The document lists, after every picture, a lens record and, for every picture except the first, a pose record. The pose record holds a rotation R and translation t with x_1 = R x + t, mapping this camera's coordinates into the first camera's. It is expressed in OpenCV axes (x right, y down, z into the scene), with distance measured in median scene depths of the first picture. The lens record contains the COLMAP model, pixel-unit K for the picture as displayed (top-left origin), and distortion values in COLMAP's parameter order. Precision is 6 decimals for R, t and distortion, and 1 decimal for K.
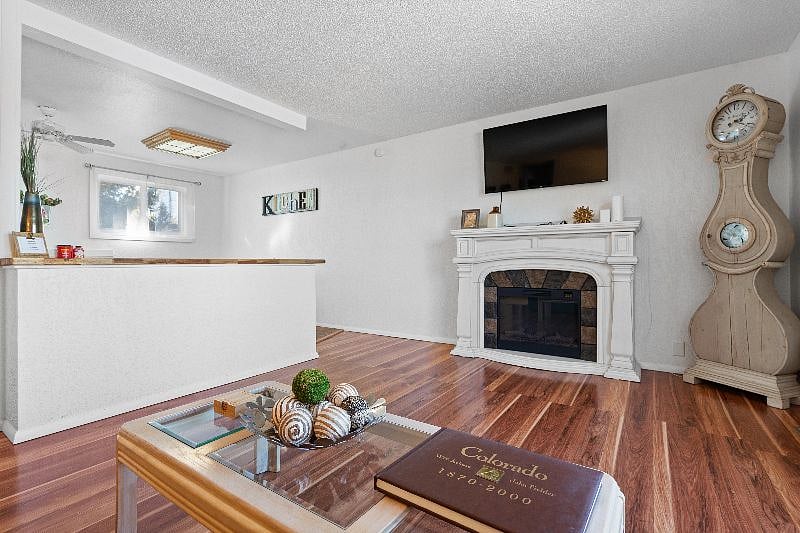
lens RADIAL K [[369.5, 0, 401.4], [0, 369.5, 255.6], [0, 0, 1]] dist [-0.000059, -0.000024]
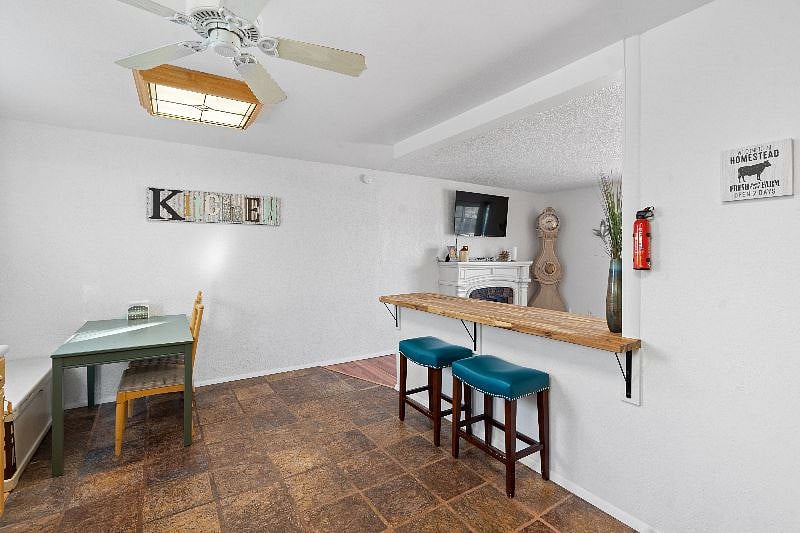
lens RADIAL K [[369.5, 0, 401.4], [0, 369.5, 255.6], [0, 0, 1]] dist [-0.000059, -0.000024]
pose [[0.400543, -0.002724, 0.916274, -0.830375], [-0.019277, 0.999749, 0.011399, -0.072685], [-0.916075, -0.022229, 0.400390, 0.440692]]
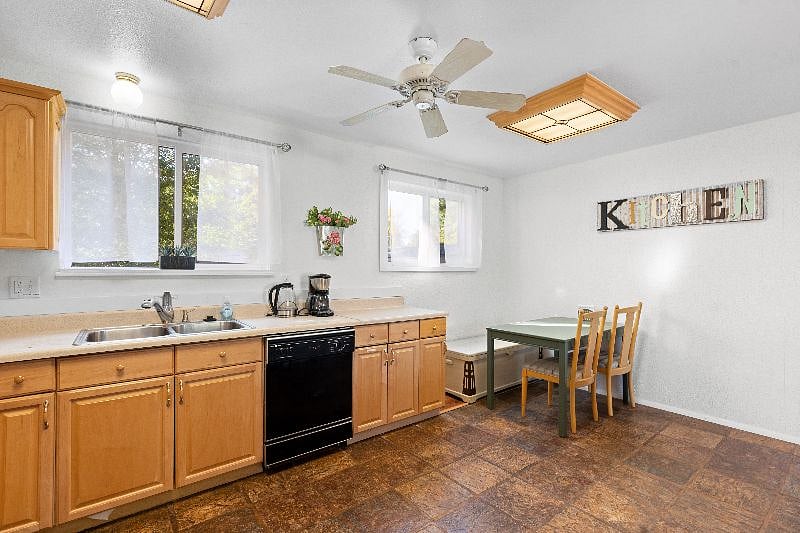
lens RADIAL K [[368.5, 0, 398.0], [0, 368.5, 270.9], [0, 0, 1]] dist [0.000787, 0.000326]
pose [[0.946158, 0.006510, -0.323640, -0.548015], [-0.001599, 0.999880, 0.015436, -0.055662], [0.323702, -0.014087, 0.946054, 0.316688]]
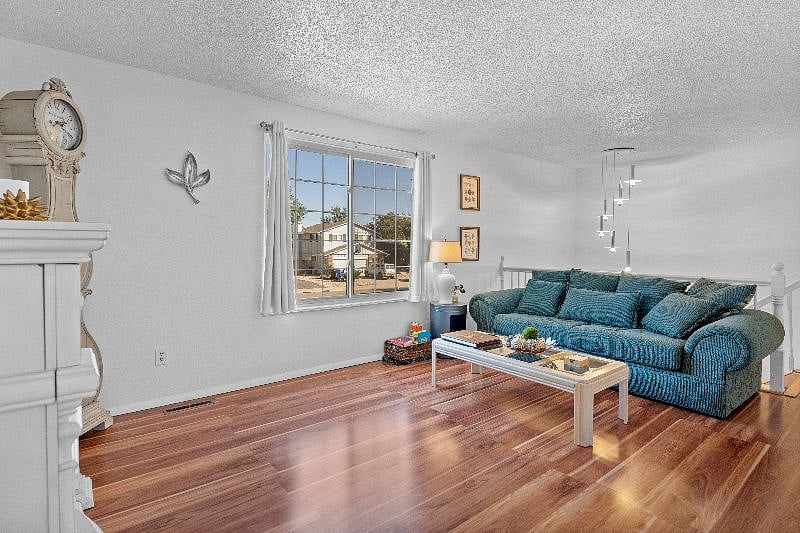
lens RADIAL K [[369.5, 0, 401.4], [0, 369.5, 255.6], [0, 0, 1]] dist [-0.000059, -0.000024]
pose [[-0.939421, -0.008548, 0.342658, -0.051334], [-0.005116, 0.999927, 0.010920, -0.037815], [-0.342727, 0.008505, -0.939397, 0.733010]]
